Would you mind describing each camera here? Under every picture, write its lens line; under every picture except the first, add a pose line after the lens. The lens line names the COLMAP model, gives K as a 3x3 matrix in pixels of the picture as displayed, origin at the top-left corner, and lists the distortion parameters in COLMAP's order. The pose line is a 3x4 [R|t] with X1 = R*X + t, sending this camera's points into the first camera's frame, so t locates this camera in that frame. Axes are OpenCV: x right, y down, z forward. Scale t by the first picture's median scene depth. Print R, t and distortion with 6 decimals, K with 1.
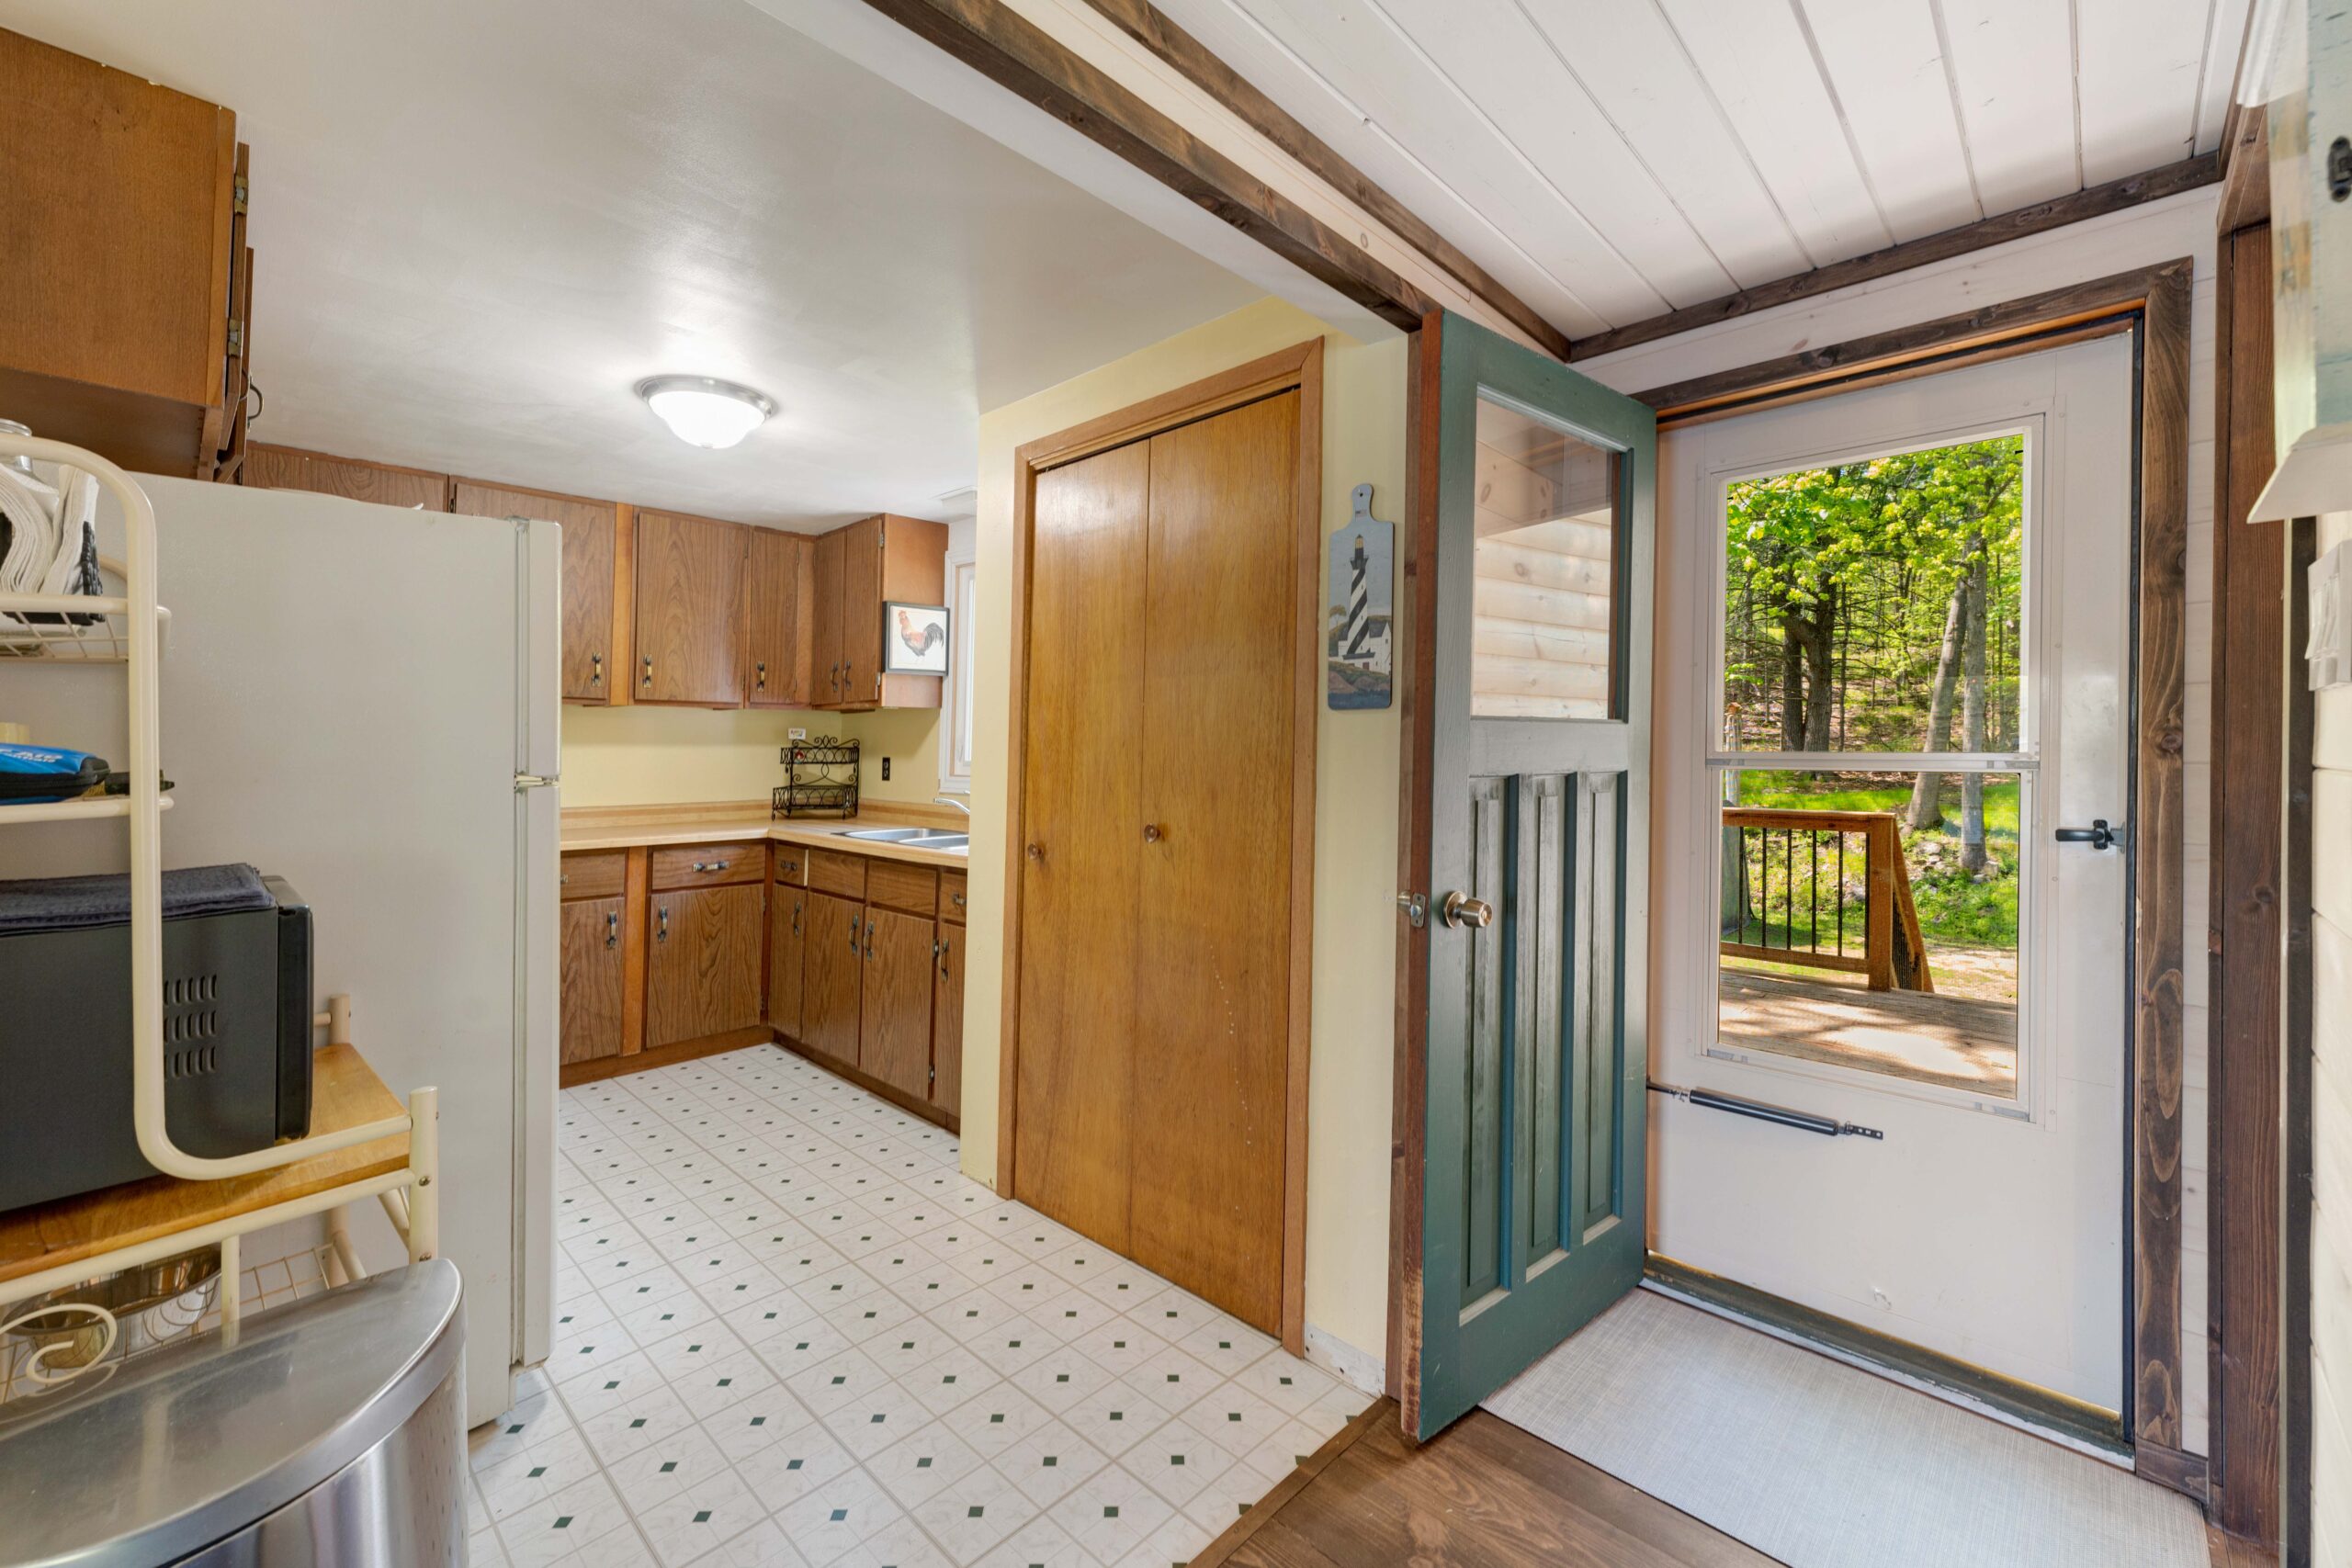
lens RADIAL K [[955.7, 0, 1180.2], [0, 955.7, 776.5], [0, 0, 1]] dist [-0.001802, 0.001112]
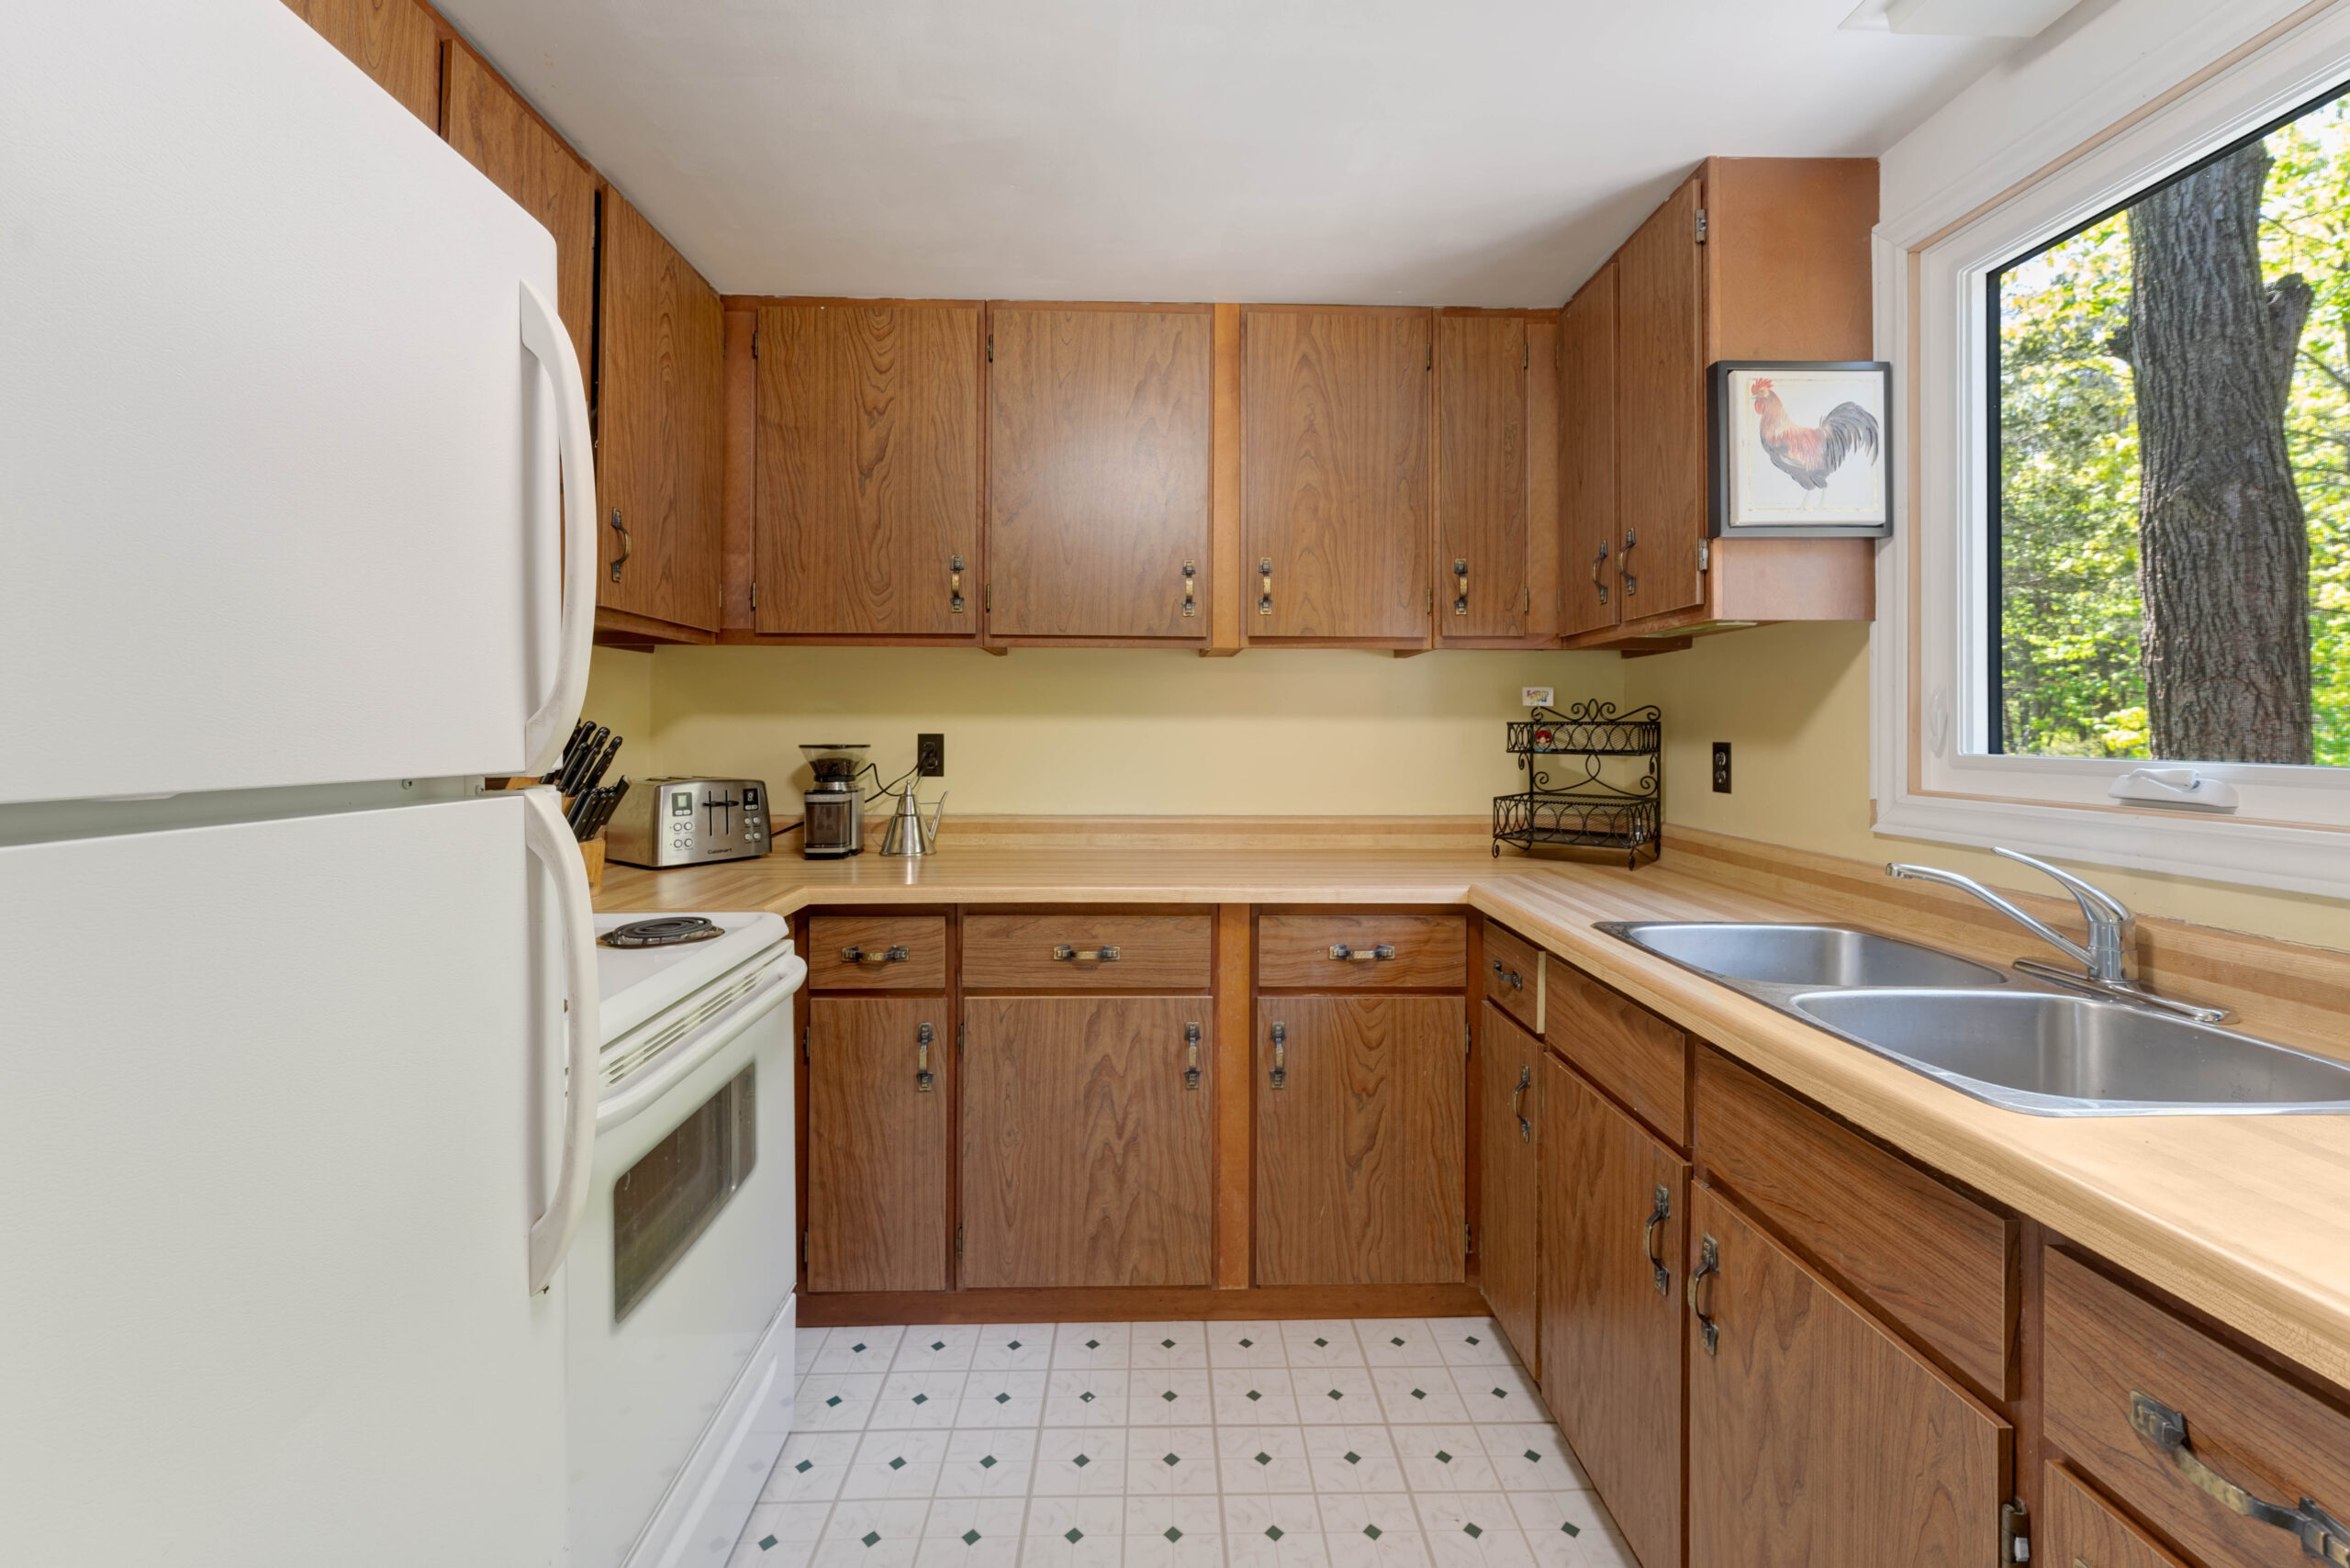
lens RADIAL K [[955.0, 0, 1194.6], [0, 955.0, 645.6], [0, 0, 1]] dist [-0.001802, 0.001112]
pose [[0.712707, -0.059345, -0.698947, -0.184489], [-0.023288, 0.993864, -0.108132, -0.012068], [0.701075, 0.093343, 0.706952, 0.551317]]
